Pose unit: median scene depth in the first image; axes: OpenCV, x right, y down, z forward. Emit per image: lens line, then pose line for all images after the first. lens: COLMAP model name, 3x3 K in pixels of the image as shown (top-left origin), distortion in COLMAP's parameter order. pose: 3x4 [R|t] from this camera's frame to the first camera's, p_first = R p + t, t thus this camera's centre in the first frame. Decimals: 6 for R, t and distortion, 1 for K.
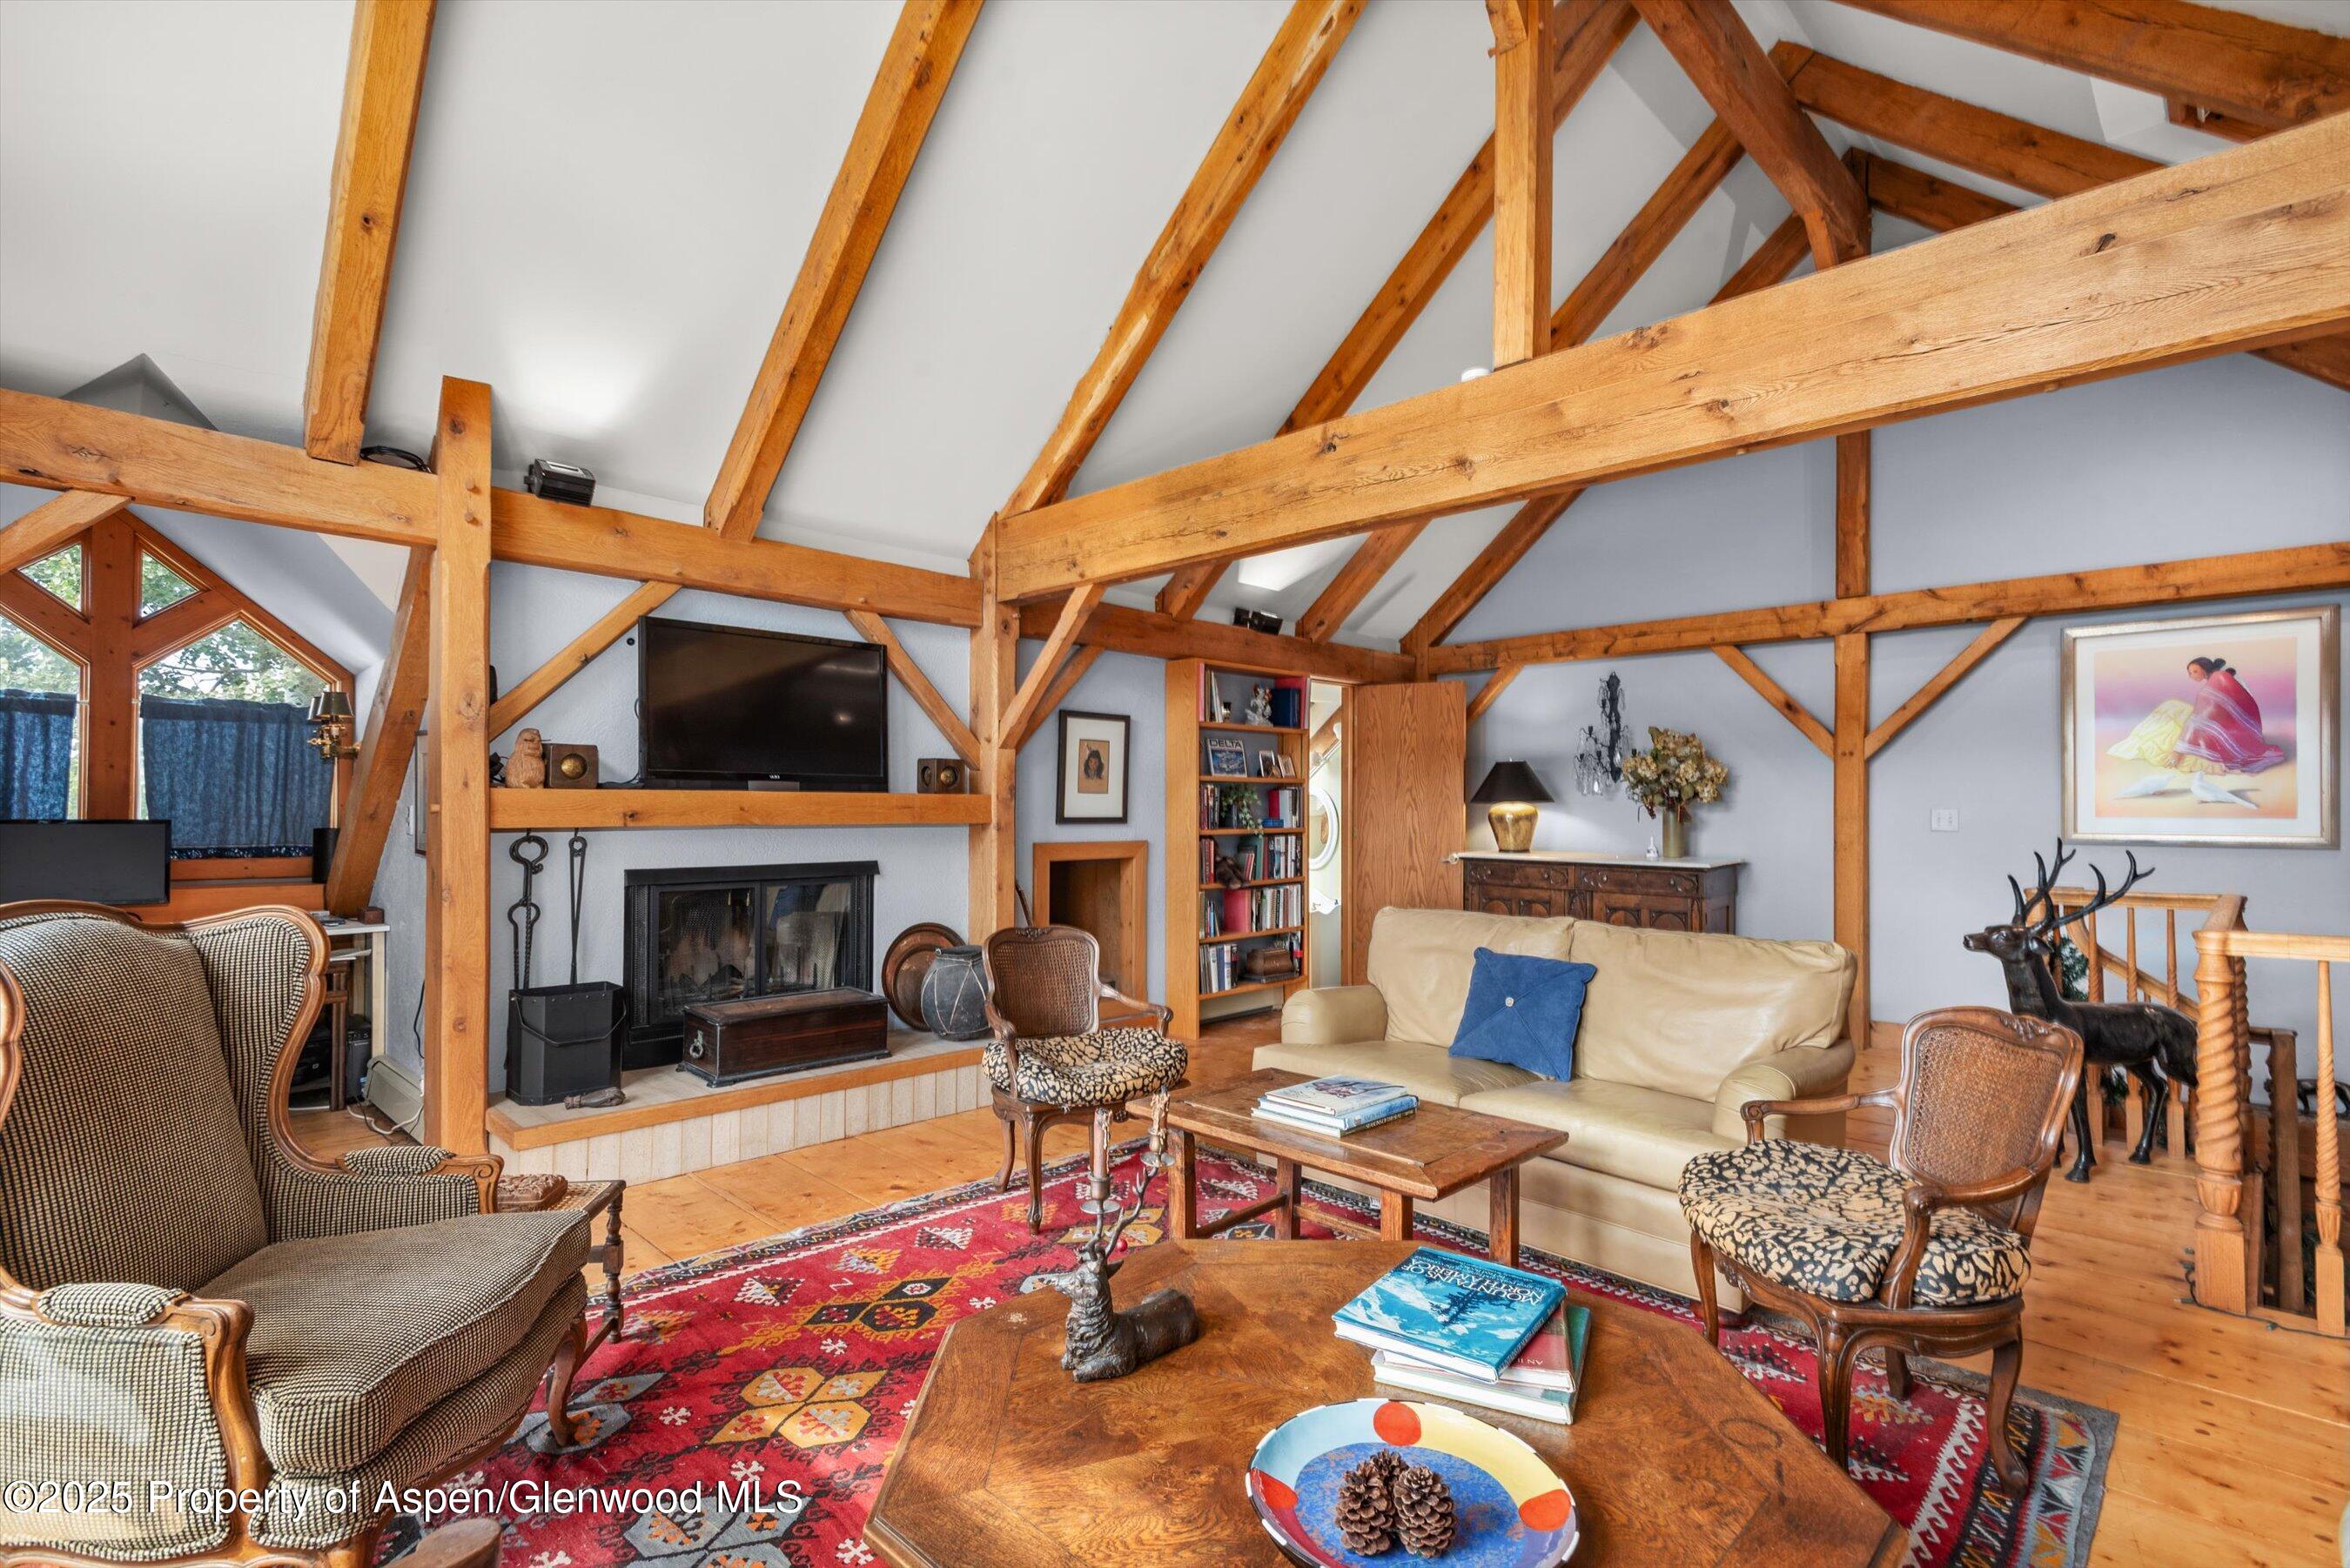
lens RADIAL K [[1090.1, 0, 1175.0], [0, 1090.1, 784.0], [0, 0, 1]] dist [0.009430, -0.000146]
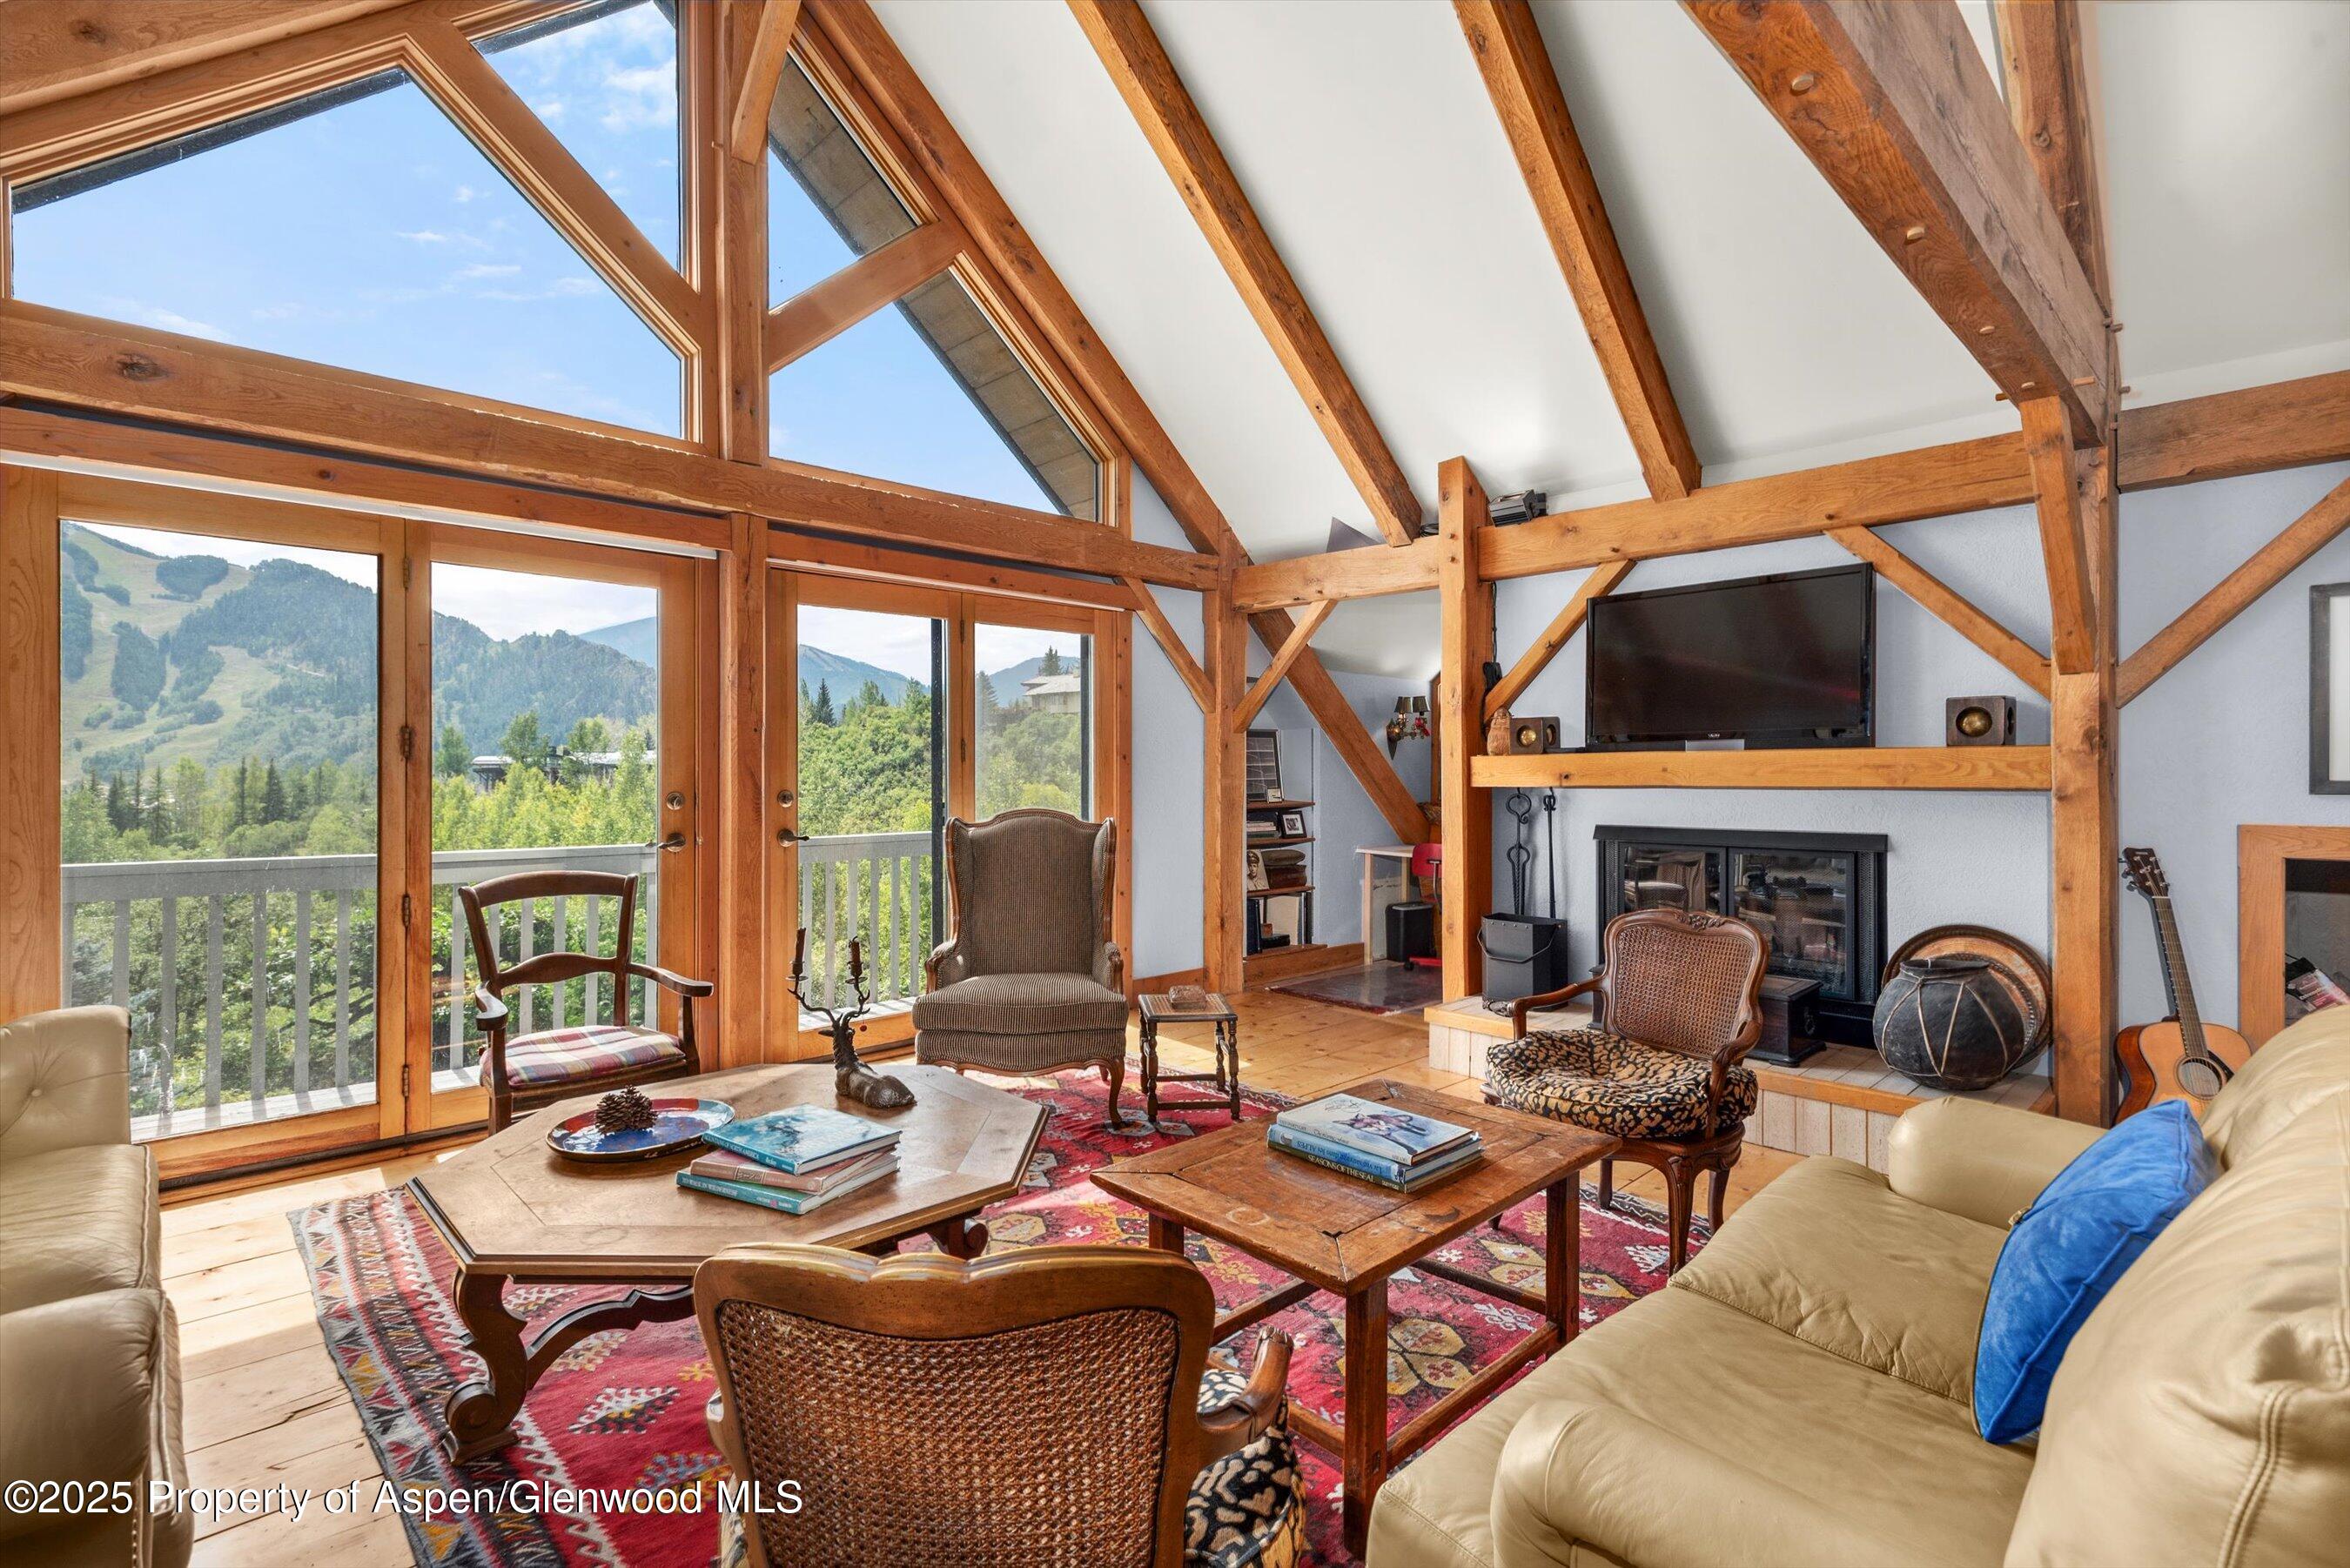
lens RADIAL K [[1100.9, 0, 1183.5], [0, 1100.9, 767.8], [0, 0, 1]] dist [0.004073, -0.000452]
pose [[-0.021923, -0.014114, -0.999660, 0.461792], [0.022680, 0.999636, -0.014611, 0.018673], [0.999502, -0.022993, -0.021595, 0.437325]]
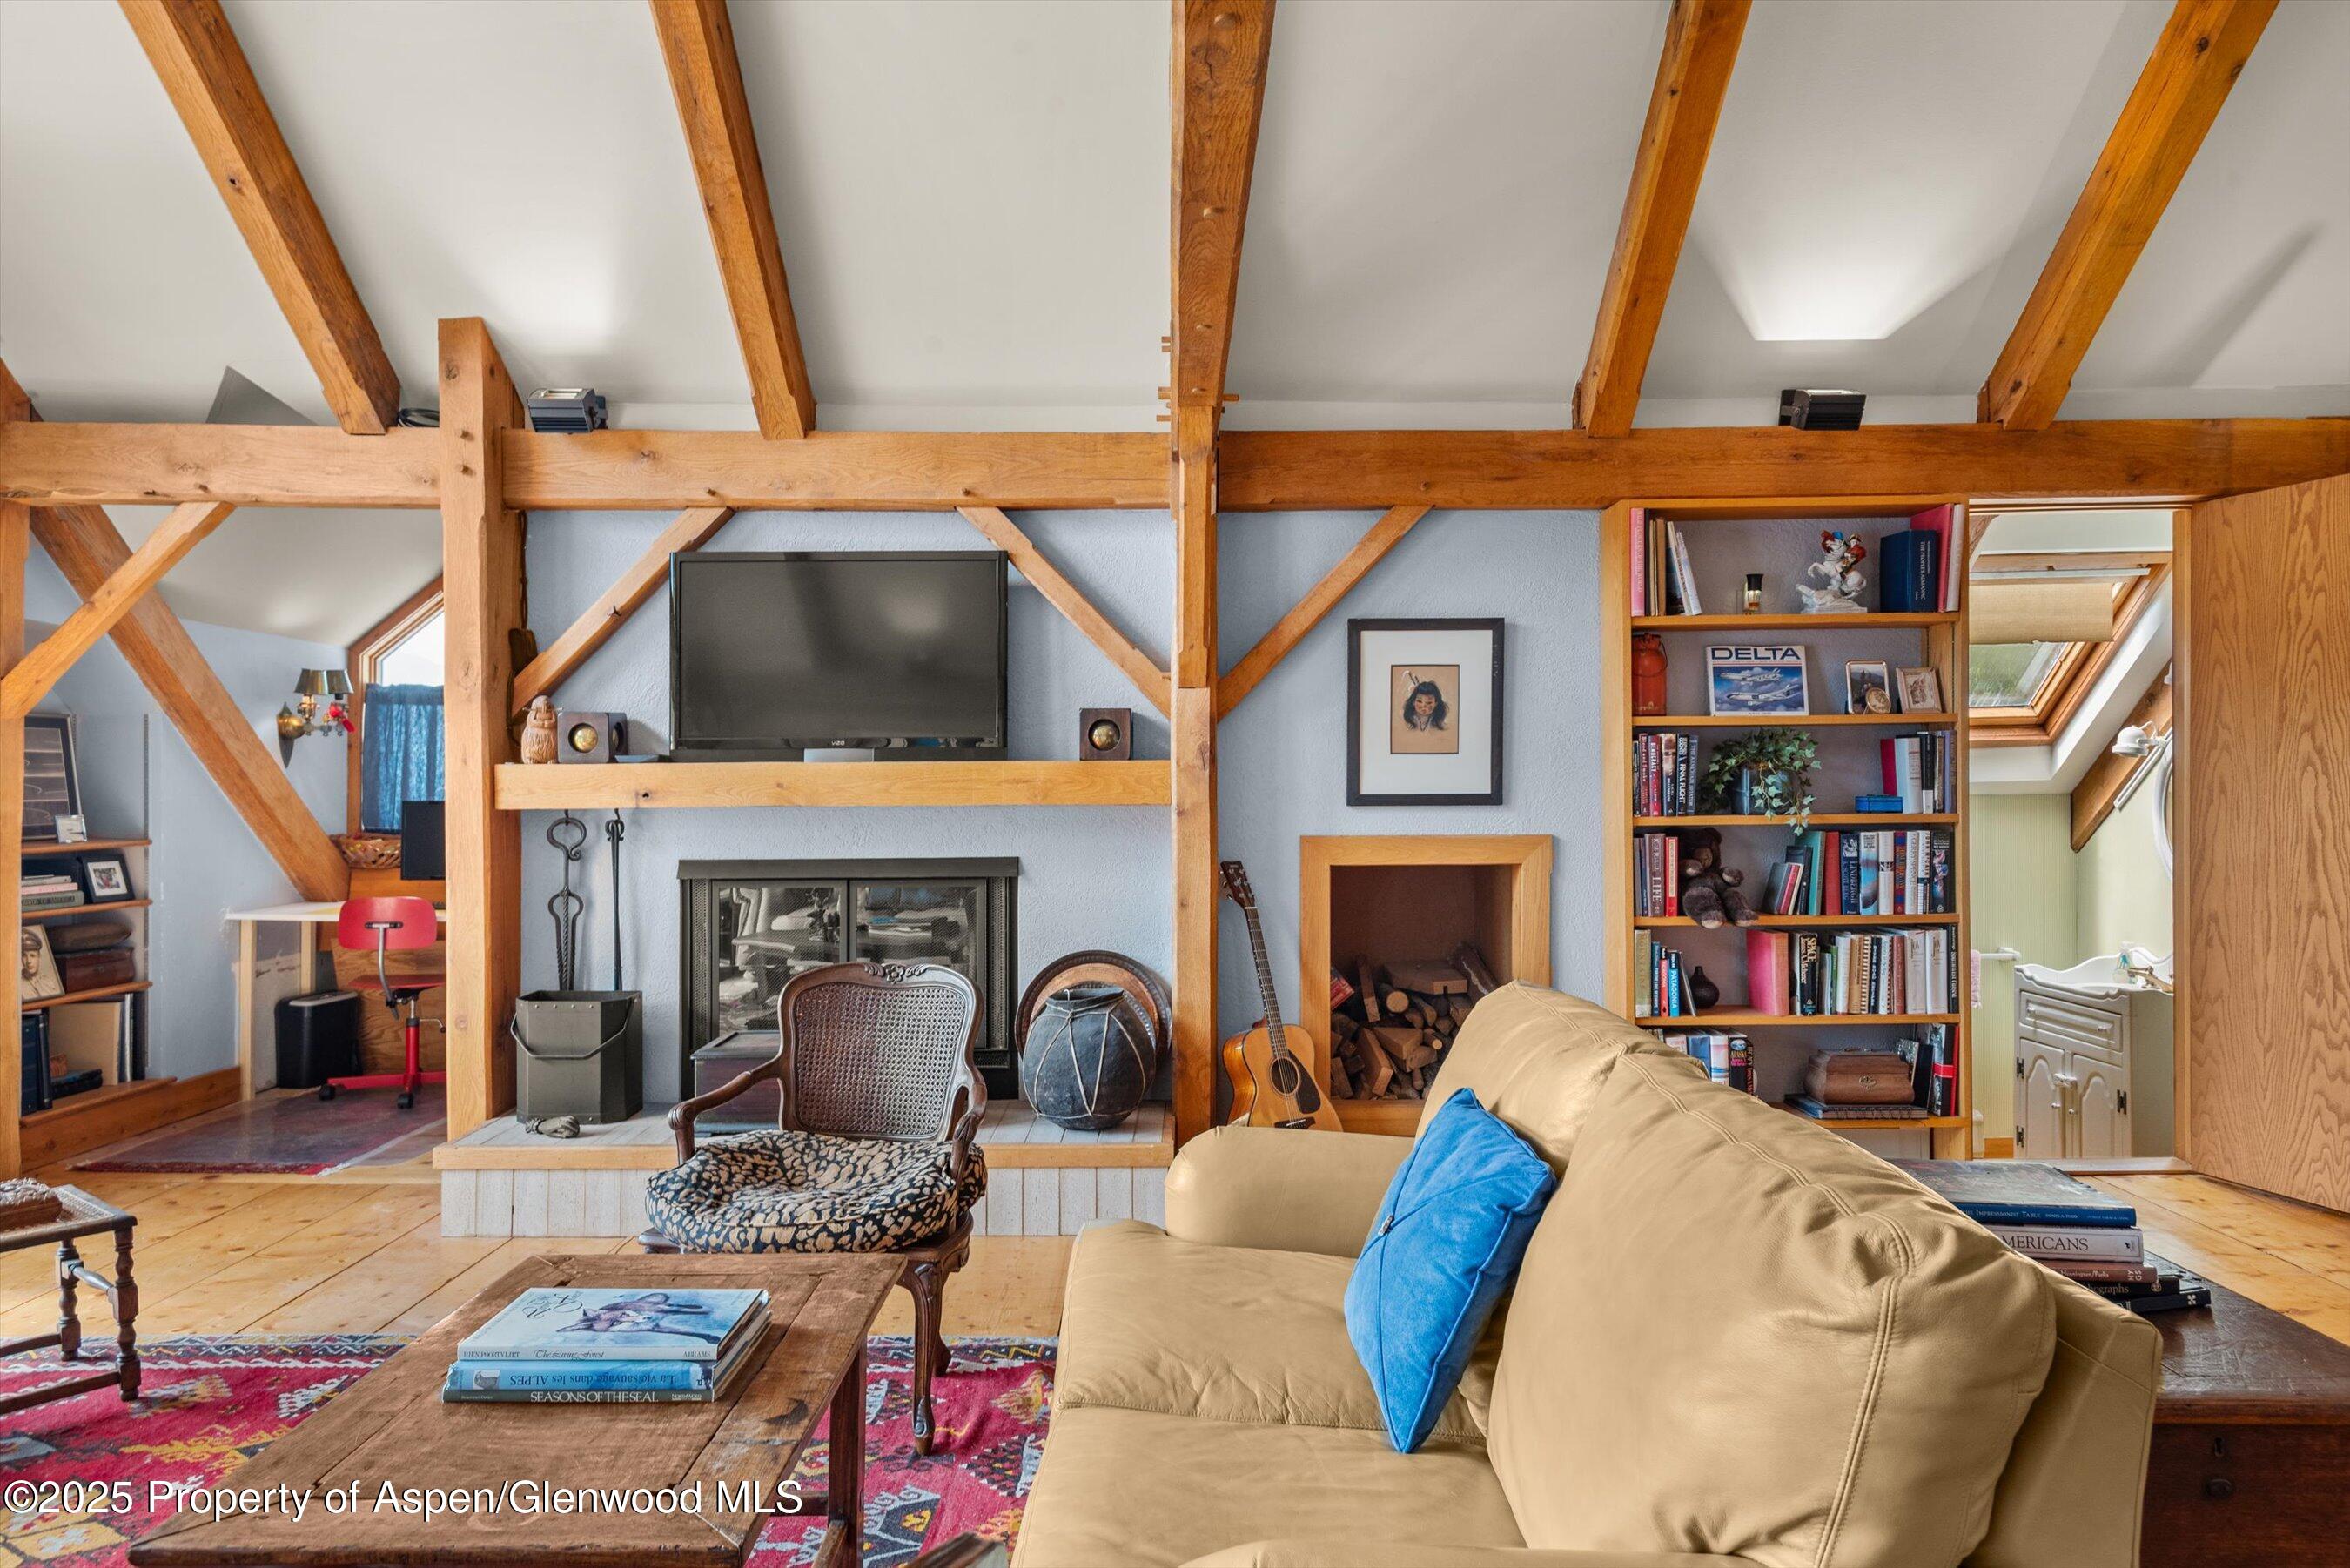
lens RADIAL K [[1483.2, 0, 1175.0], [0, 1483.2, 784.0], [0, 0, 1]] dist [0.047773, -0.044318]
pose [[0.709236, -0.011816, -0.704873, 0.410172], [0.024797, 0.999659, 0.008193, 0.014898], [0.704535, -0.023290, 0.709287, 0.334788]]
